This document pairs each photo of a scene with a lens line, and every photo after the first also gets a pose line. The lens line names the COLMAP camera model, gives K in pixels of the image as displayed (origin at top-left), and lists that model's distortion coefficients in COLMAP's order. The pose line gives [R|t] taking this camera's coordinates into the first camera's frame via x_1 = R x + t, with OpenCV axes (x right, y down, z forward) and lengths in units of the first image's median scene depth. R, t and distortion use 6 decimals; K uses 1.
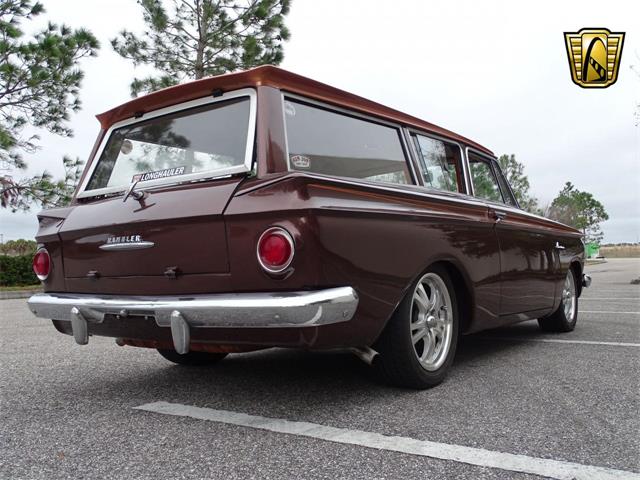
lens RADIAL K [[594.5, 0, 317.3], [0, 594.5, 240.6], [0, 0, 1]] dist [0.011631, 0.003043]
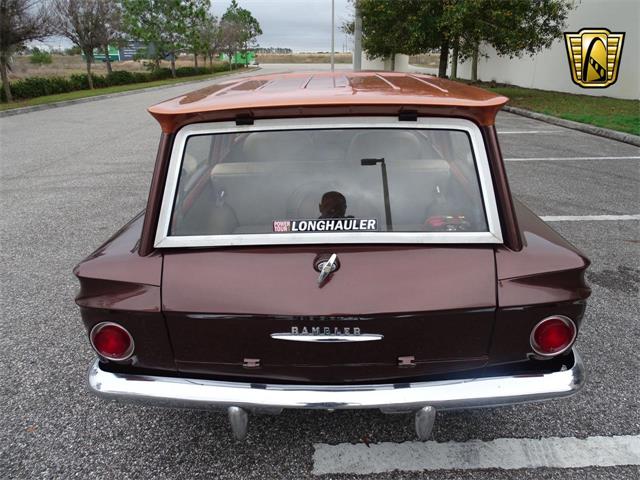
lens RADIAL K [[452.4, 0, 320.0], [0, 452.4, 240.0], [0, 0, 1]] dist [-0.002241, -0.001263]
pose [[0.824503, -0.204234, 0.527716, -0.507205], [-0.024548, 0.918806, 0.393945, -0.279480], [-0.565325, -0.337763, 0.752545, 0.498137]]
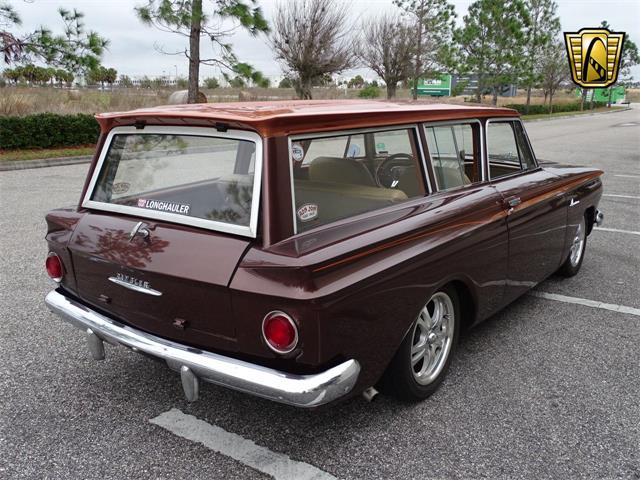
lens RADIAL K [[599.1, 0, 312.1], [0, 599.1, 236.6], [0, 0, 1]] dist [-0.007489, 0.007661]
pose [[0.999315, 0.027906, -0.024300, 0.003478], [-0.020371, 0.963119, 0.268303, -0.291114], [0.030891, -0.267624, 0.963028, 0.038050]]
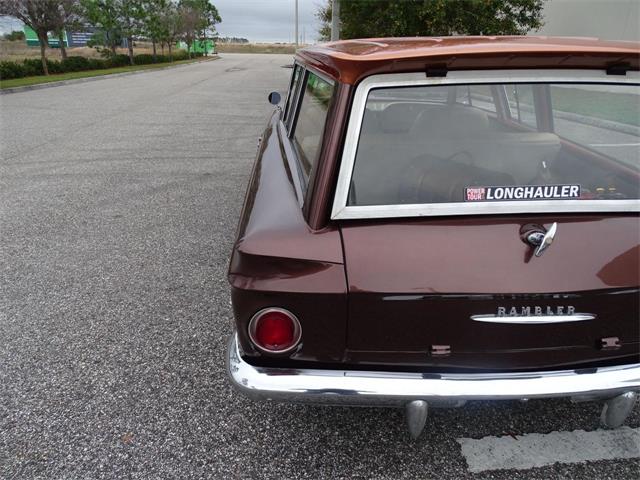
lens RADIAL K [[456.6, 0, 312.6], [0, 456.6, 240.6], [0, 0, 1]] dist [-0.000120, -0.000175]
pose [[0.779980, -0.221724, 0.585209, -0.668544], [-0.043390, 0.913720, 0.404022, -0.226120], [-0.624298, -0.340521, 0.703062, 0.675538]]
